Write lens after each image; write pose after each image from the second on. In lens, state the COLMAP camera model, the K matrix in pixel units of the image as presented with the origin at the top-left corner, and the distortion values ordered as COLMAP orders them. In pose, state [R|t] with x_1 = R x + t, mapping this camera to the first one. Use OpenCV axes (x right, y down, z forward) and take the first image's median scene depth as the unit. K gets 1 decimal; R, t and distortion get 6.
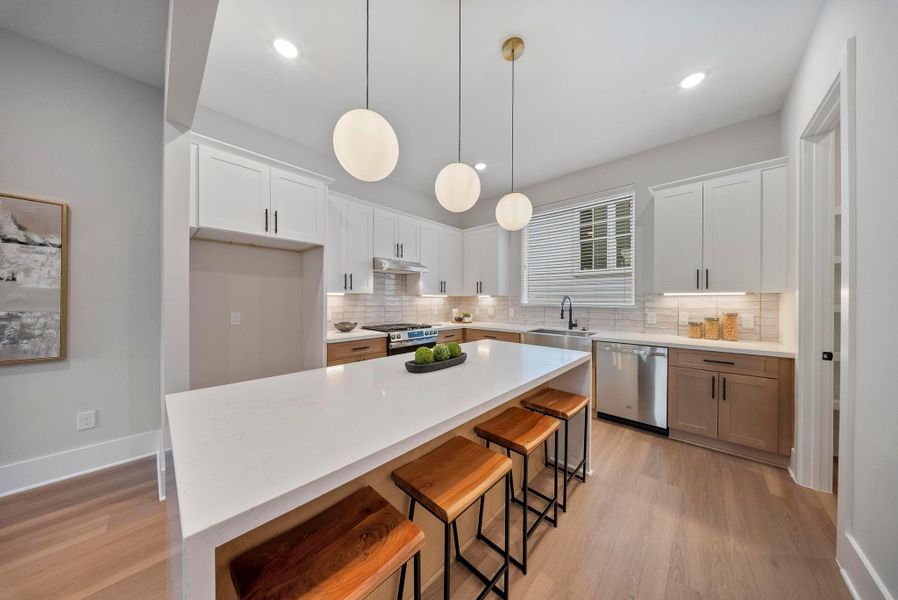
lens RADIAL K [[270.9, 0, 446.7], [0, 270.9, 301.7], [0, 0, 1]] dist [-0.001521, -0.000064]
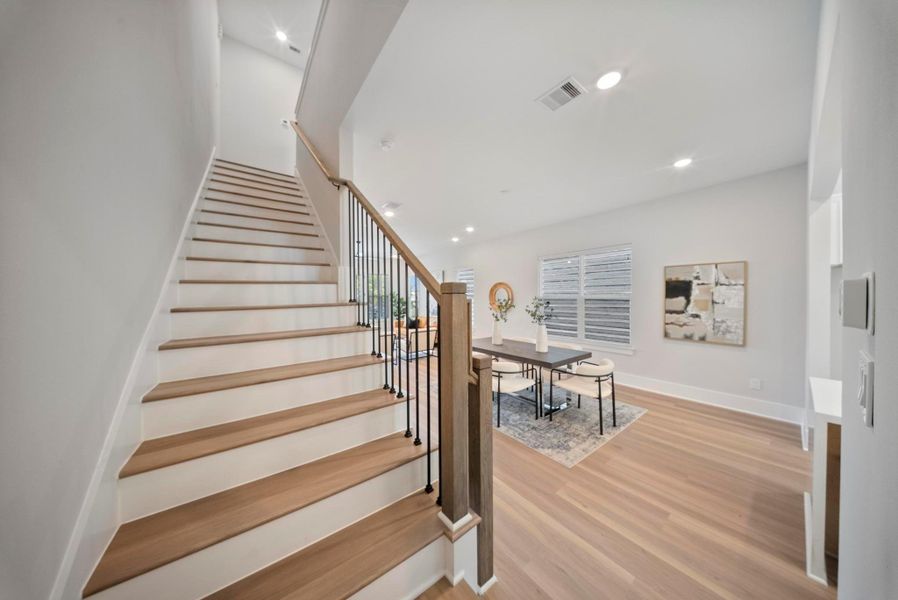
lens RADIAL K [[270.9, 0, 447.9], [0, 270.9, 302.4], [0, 0, 1]] dist [-0.001521, -0.000064]
pose [[-0.163526, 0.008285, -0.986504, 0.735744], [0.001918, 0.999966, 0.008080, -0.105908], [0.986537, -0.000571, -0.163536, -0.704877]]
